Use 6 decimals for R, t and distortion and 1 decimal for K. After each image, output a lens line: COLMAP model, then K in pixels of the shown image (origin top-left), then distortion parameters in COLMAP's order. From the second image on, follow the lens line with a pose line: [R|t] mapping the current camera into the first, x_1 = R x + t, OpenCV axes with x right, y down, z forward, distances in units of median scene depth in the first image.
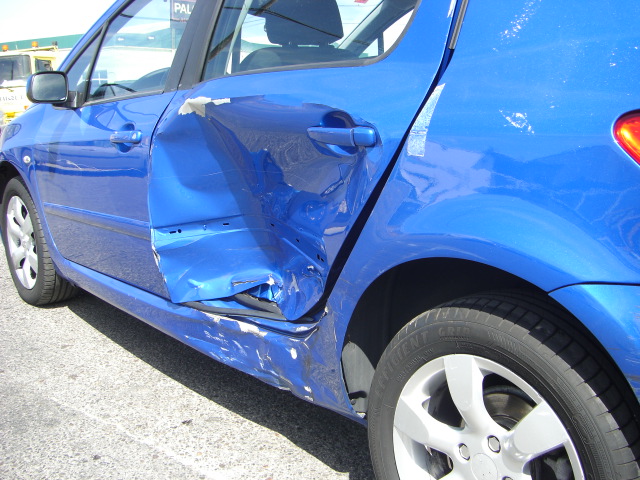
lens RADIAL K [[699.4, 0, 320.0], [0, 699.4, 240.0], [0, 0, 1]] dist [-0.139510, 0.027490]
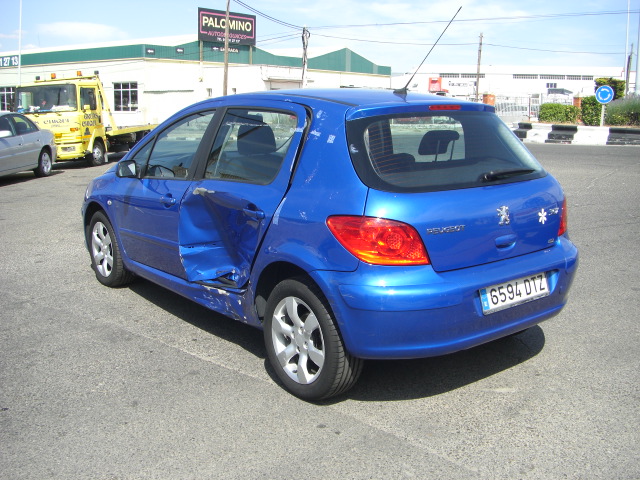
lens RADIAL K [[699.4, 0, 320.0], [0, 699.4, 240.0], [0, 0, 1]] dist [-0.139510, 0.027490]
pose [[0.999220, 0.018809, -0.034732, 0.261516], [-0.019136, 0.999775, -0.009111, -0.022986], [0.034552, 0.009768, 0.999355, -1.117464]]
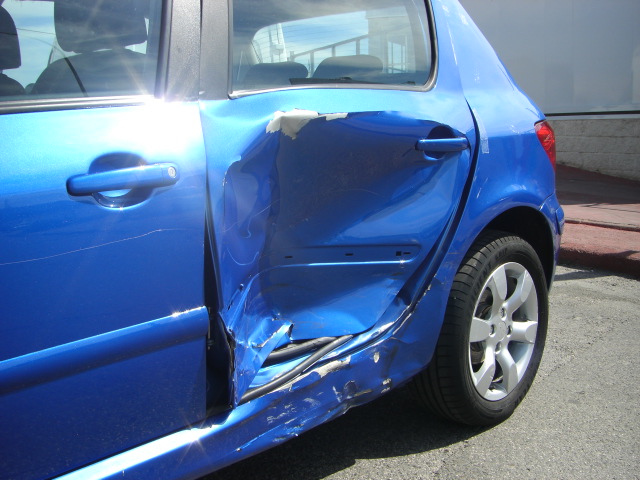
lens RADIAL K [[699.4, 0, 320.0], [0, 699.4, 240.0], [0, 0, 1]] dist [-0.139510, 0.027490]
pose [[-0.036437, -0.148276, 0.988275, -0.910470], [0.250830, 0.955916, 0.152669, -0.165111], [-0.967345, 0.253452, 0.002362, 0.892048]]
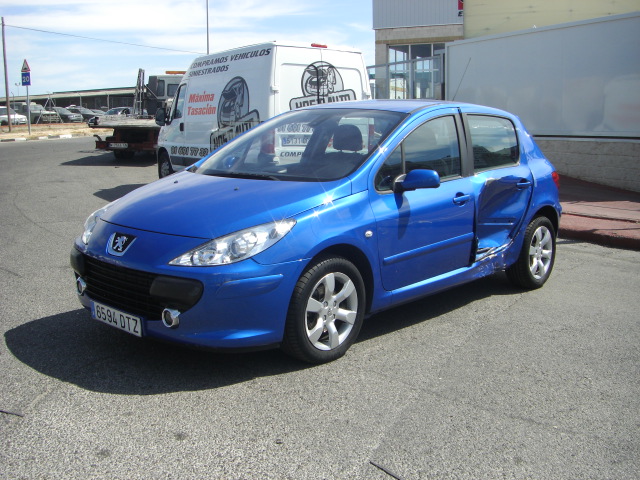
lens RADIAL K [[699.4, 0, 320.0], [0, 699.4, 240.0], [0, 0, 1]] dist [-0.139510, 0.027490]
pose [[-0.058757, -0.156514, 0.985926, -2.680560], [0.246005, 0.954904, 0.166250, -0.551352], [-0.967486, 0.252312, -0.017604, 1.592876]]
